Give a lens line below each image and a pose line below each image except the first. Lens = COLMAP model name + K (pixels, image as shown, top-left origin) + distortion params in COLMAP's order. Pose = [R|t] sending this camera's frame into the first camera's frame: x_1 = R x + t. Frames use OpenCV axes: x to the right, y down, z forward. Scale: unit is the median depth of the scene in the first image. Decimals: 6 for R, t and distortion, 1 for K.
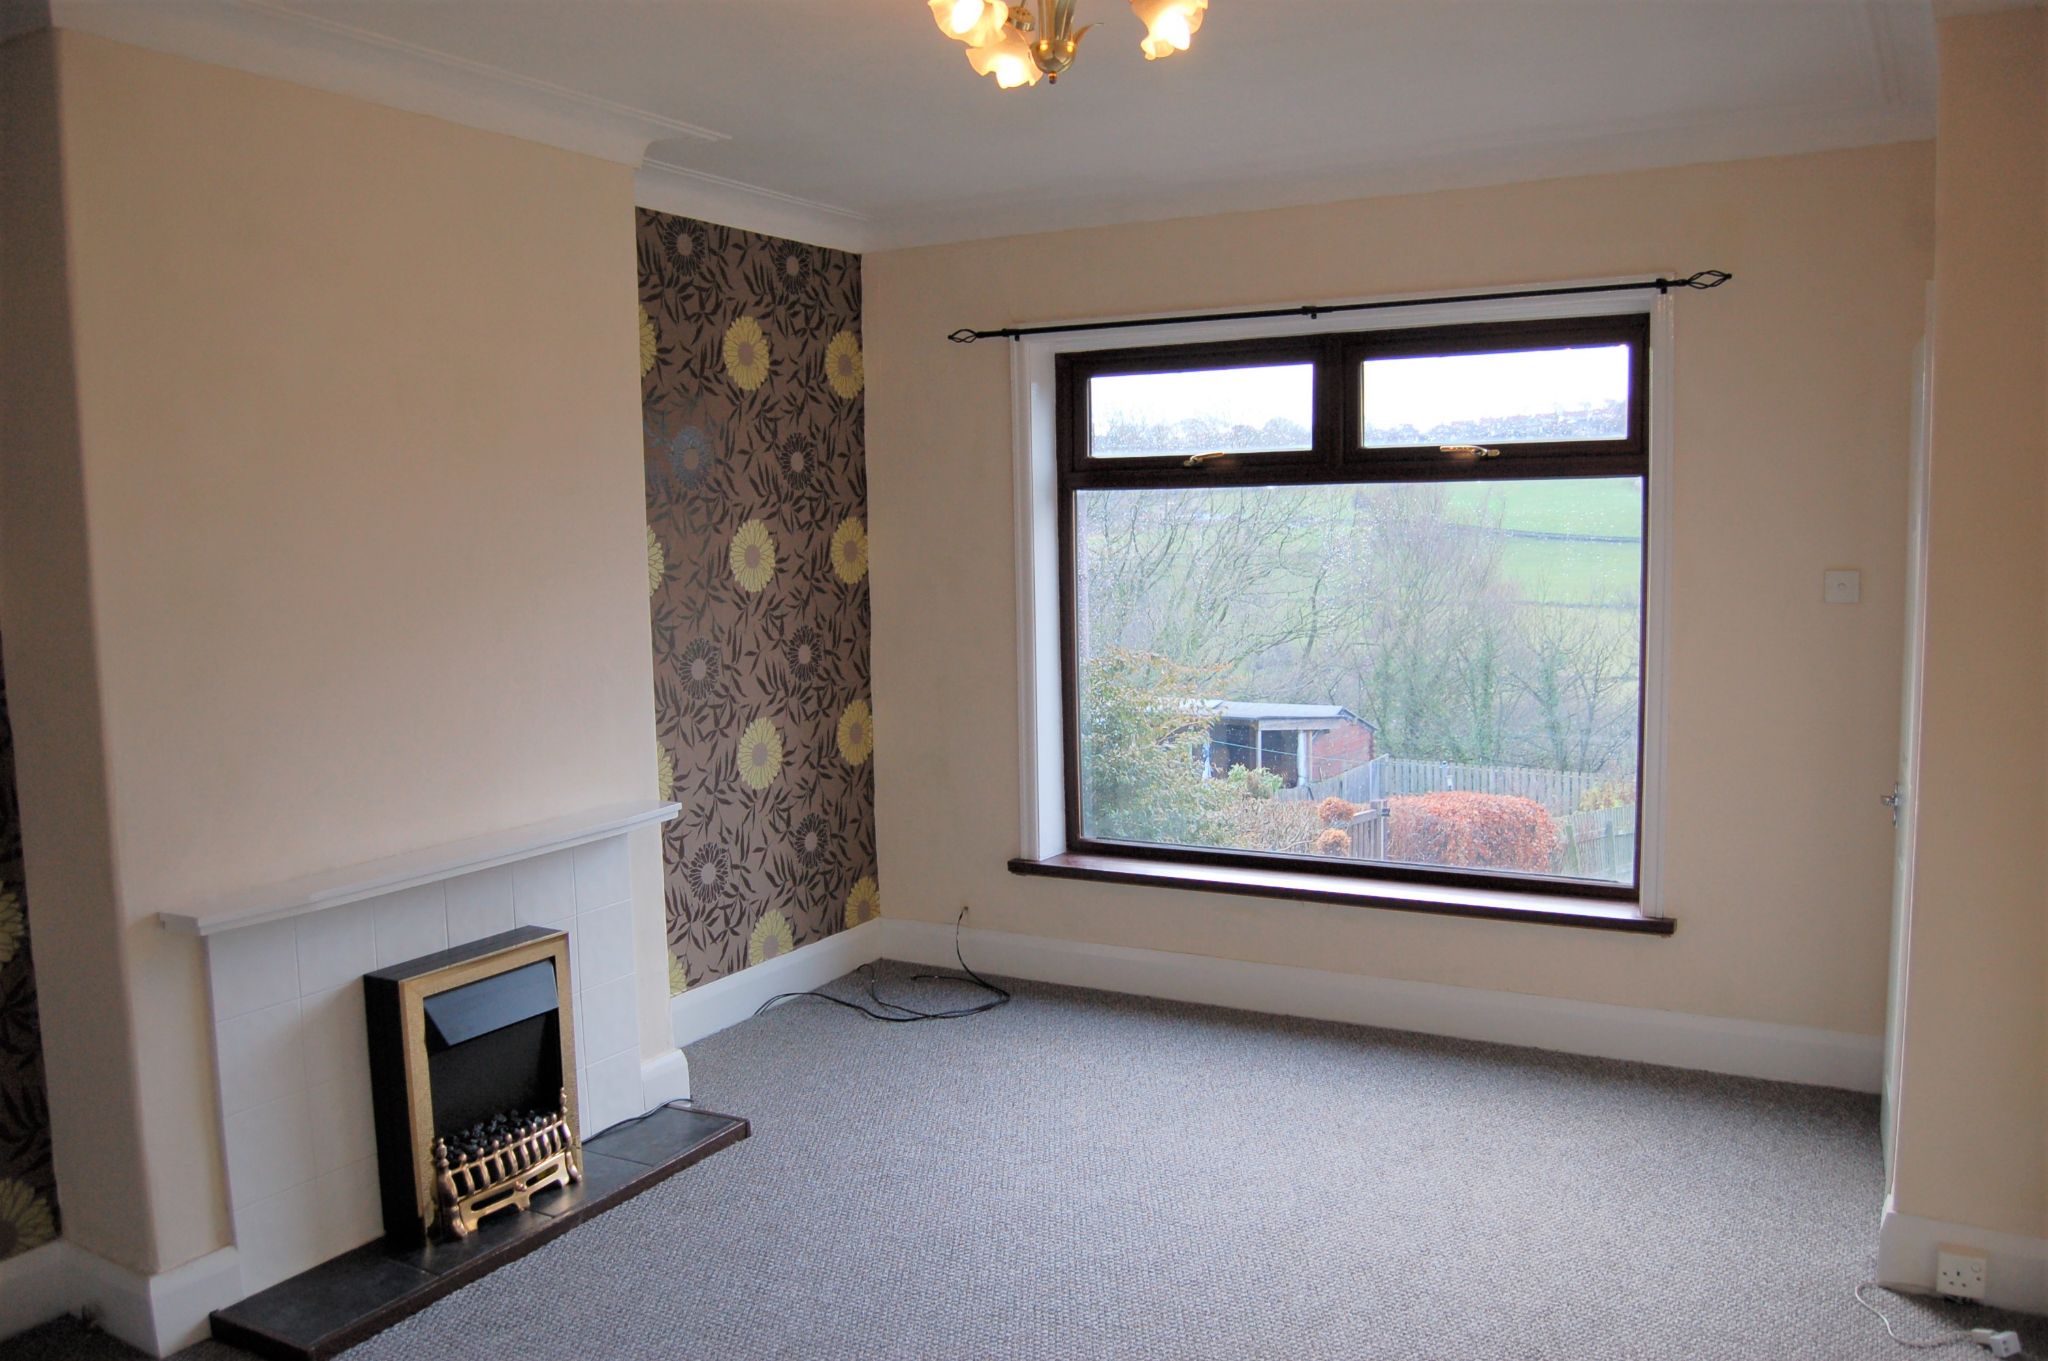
lens RADIAL K [[1598.9, 0, 1030.2], [0, 1598.9, 717.1], [0, 0, 1]] dist [-0.092883, 0.031429]
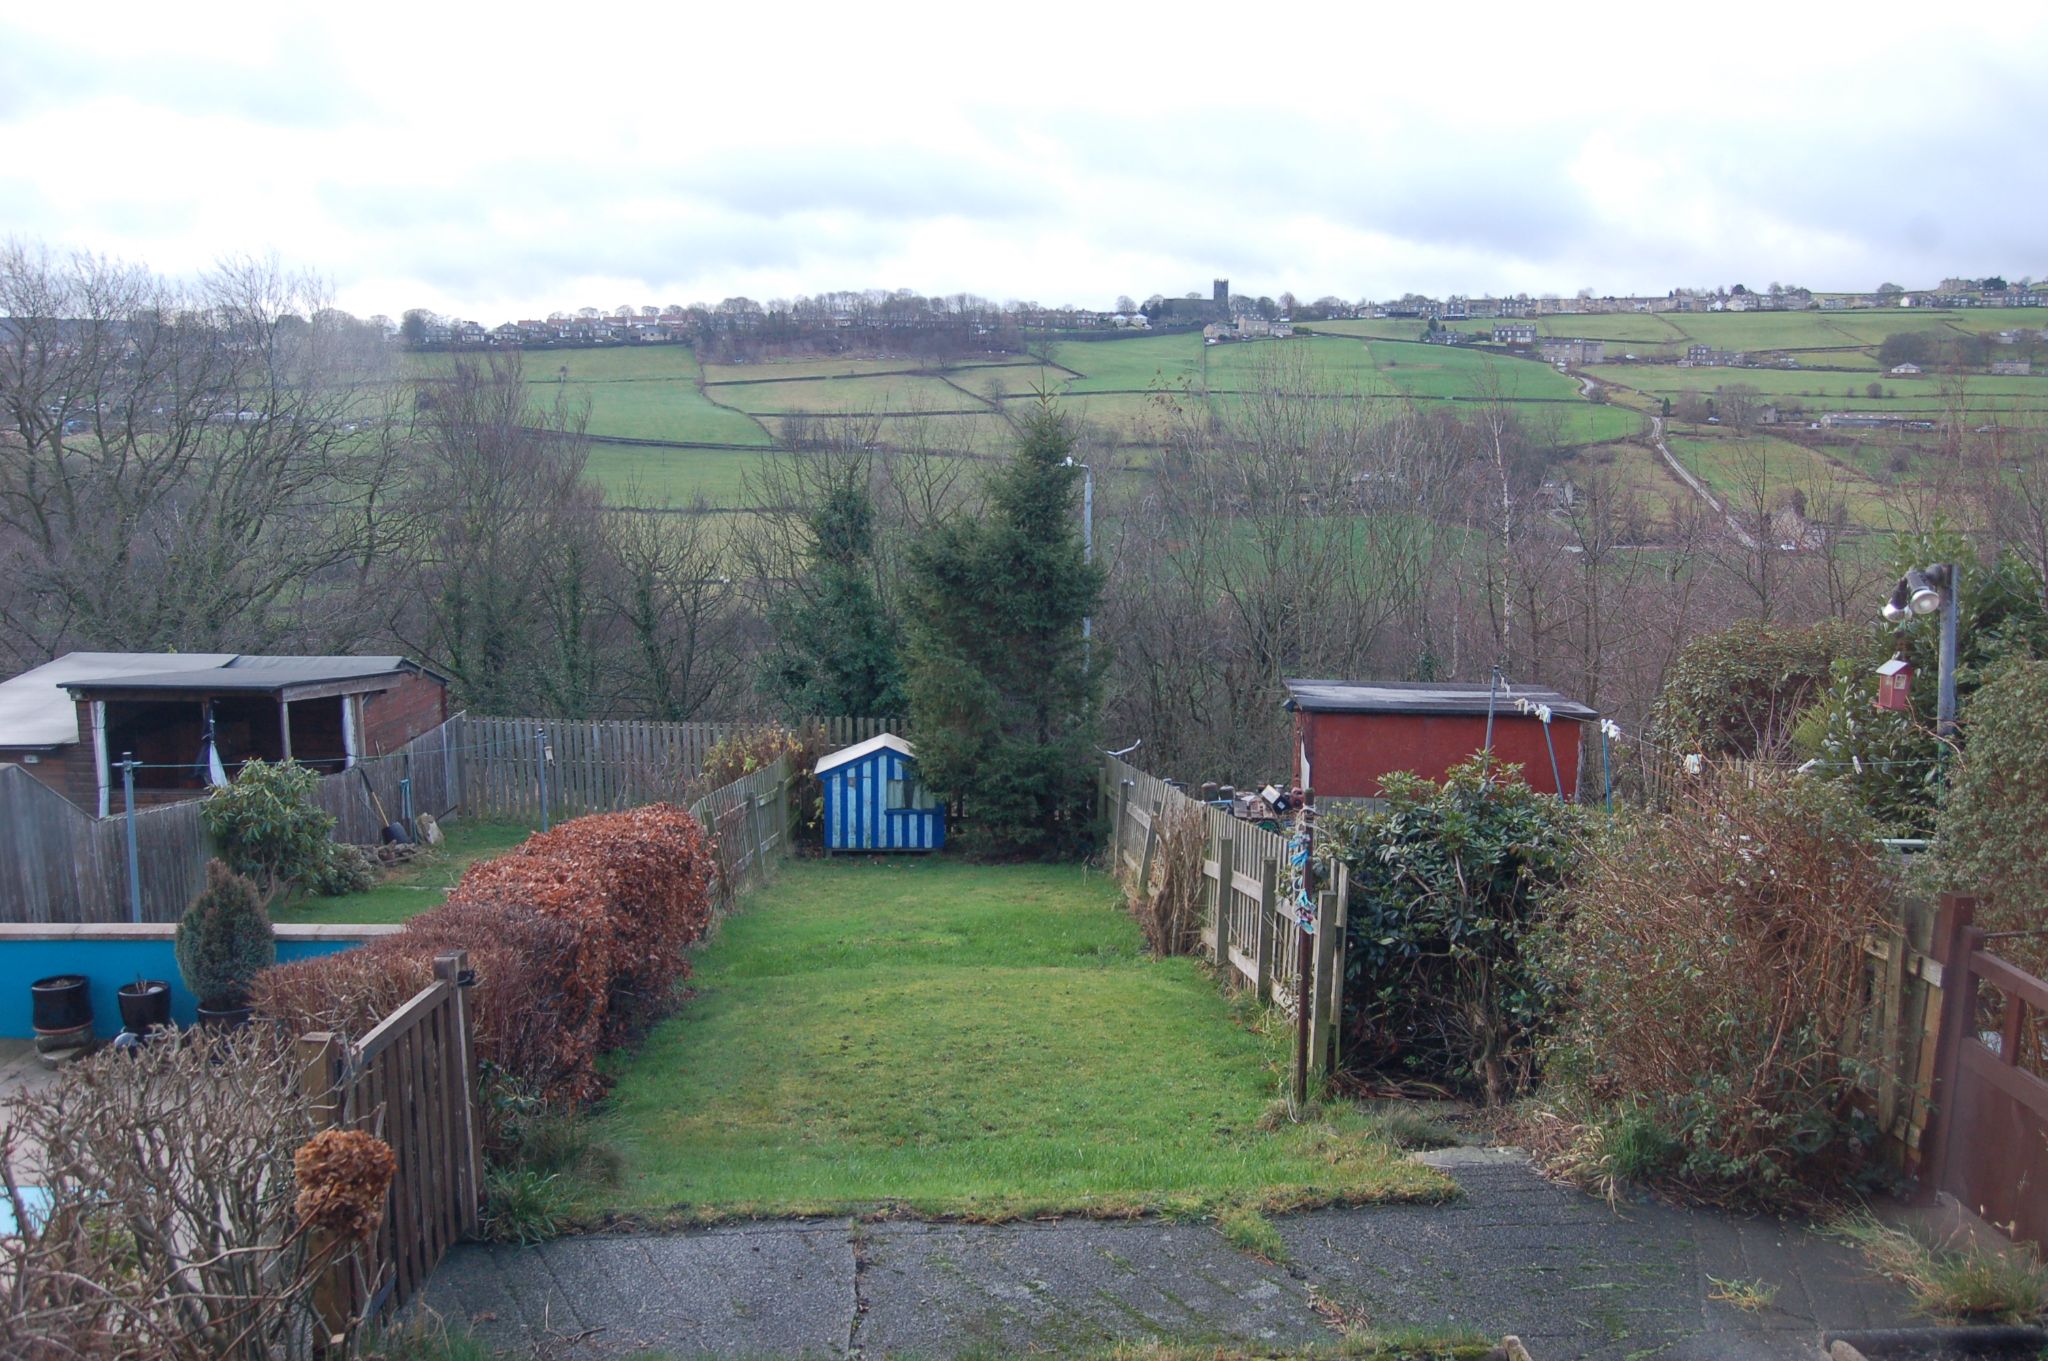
lens RADIAL K [[1598.9, 0, 1030.2], [0, 1598.9, 717.1], [0, 0, 1]] dist [-0.092883, 0.031429]
pose [[0.844198, -0.065109, 0.532063, 0.042822], [0.033333, 0.997051, 0.069123, -0.020085], [-0.534995, -0.040618, 0.843879, 0.182827]]
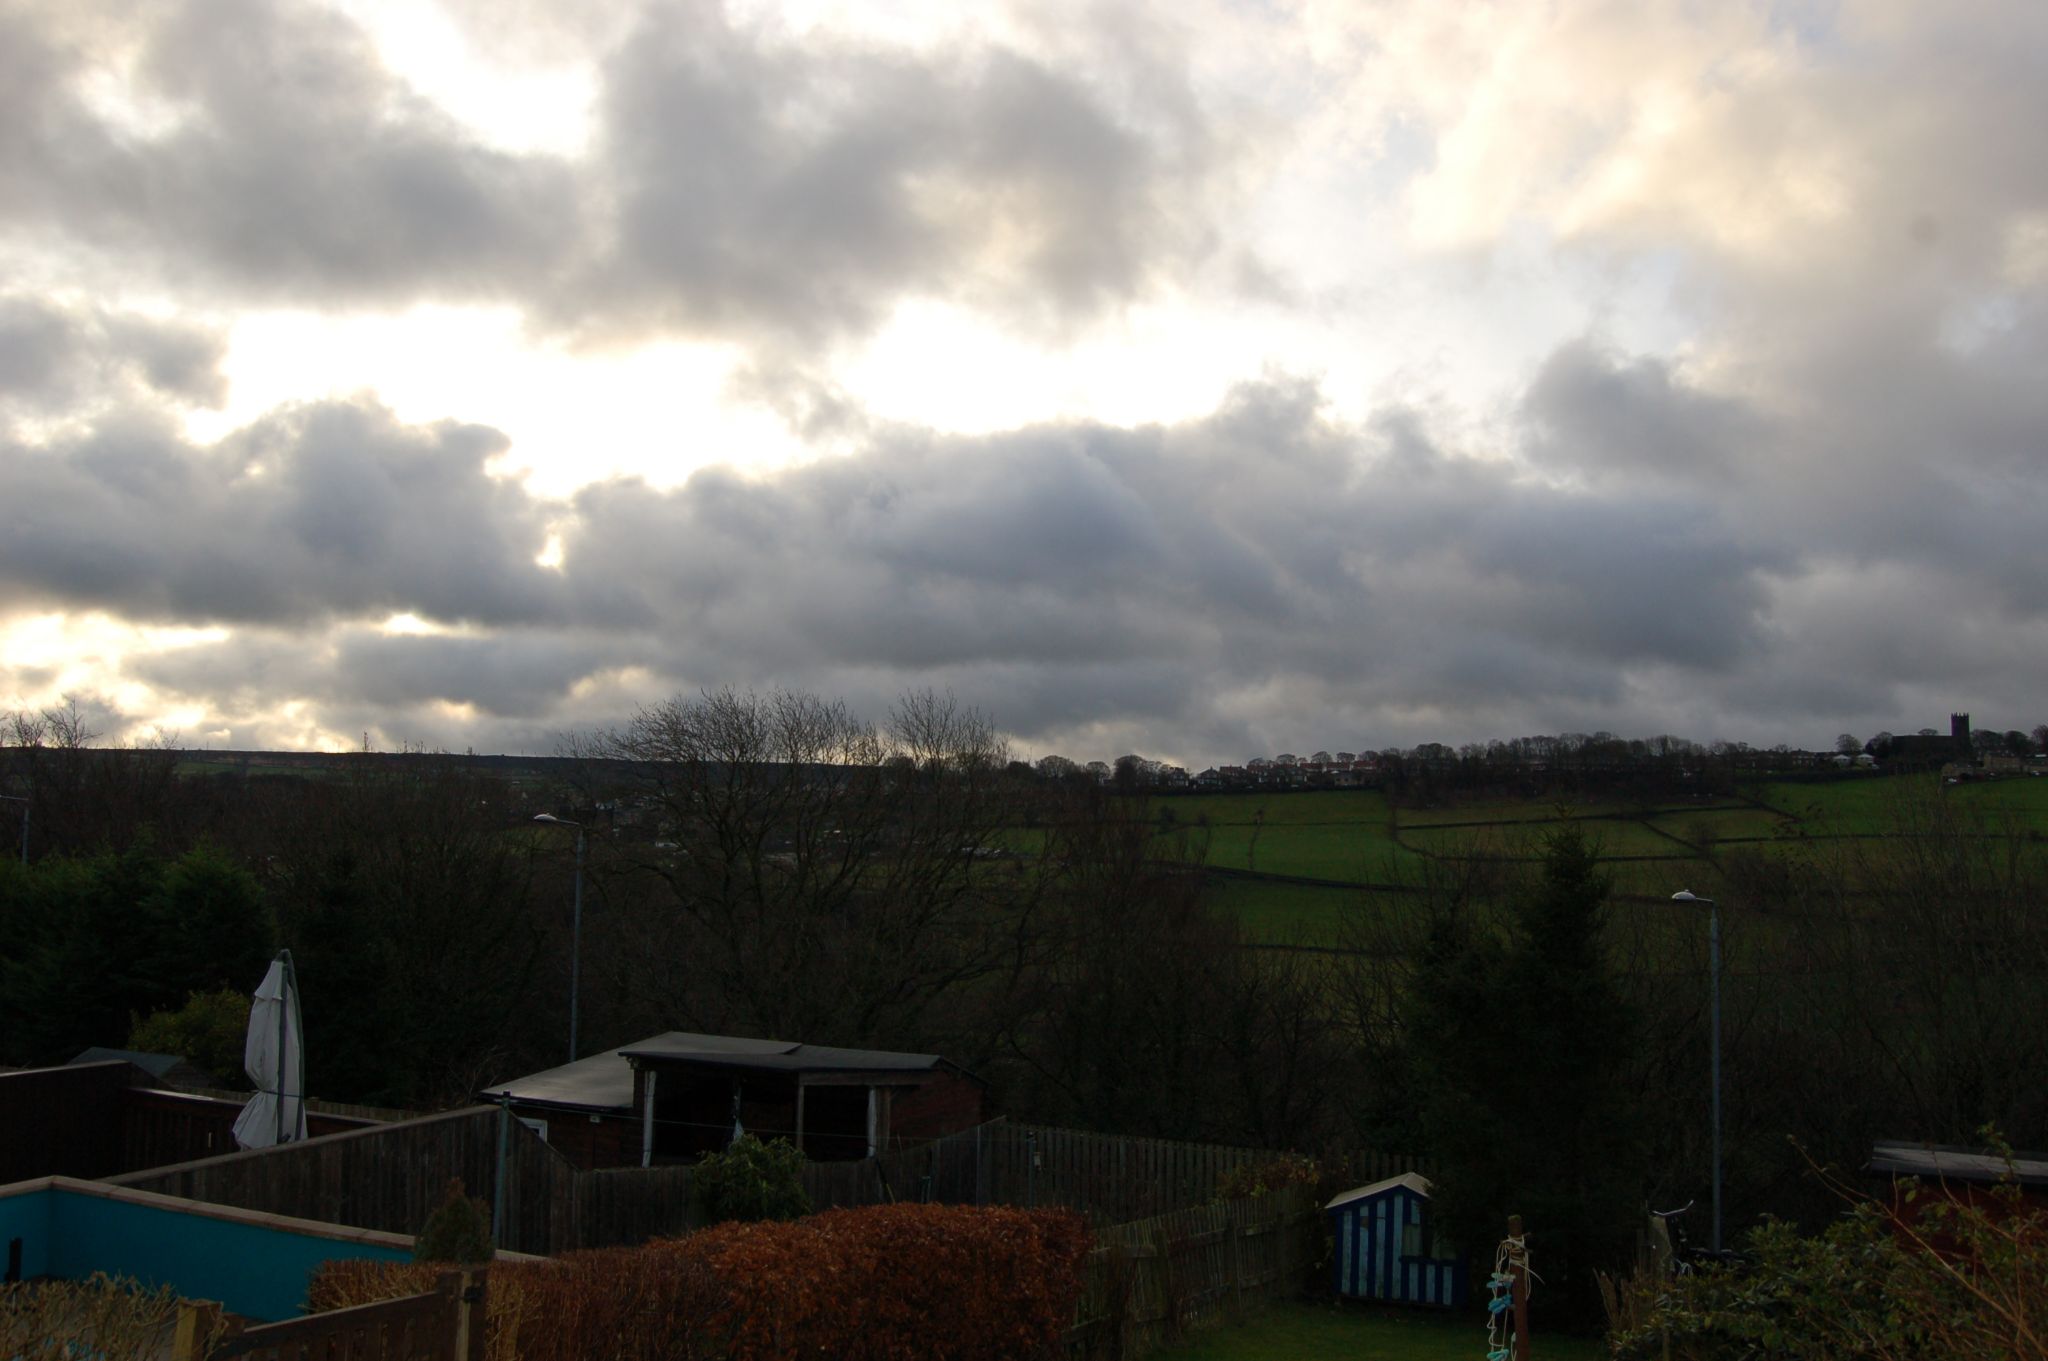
lens RADIAL K [[1598.9, 0, 1030.2], [0, 1598.9, 717.1], [0, 0, 1]] dist [-0.092883, 0.031429]
pose [[0.989402, 0.056859, 0.133608, 0.121973], [-0.028239, 0.977923, -0.207050, -0.008828], [-0.142431, 0.201082, 0.969164, 0.171919]]
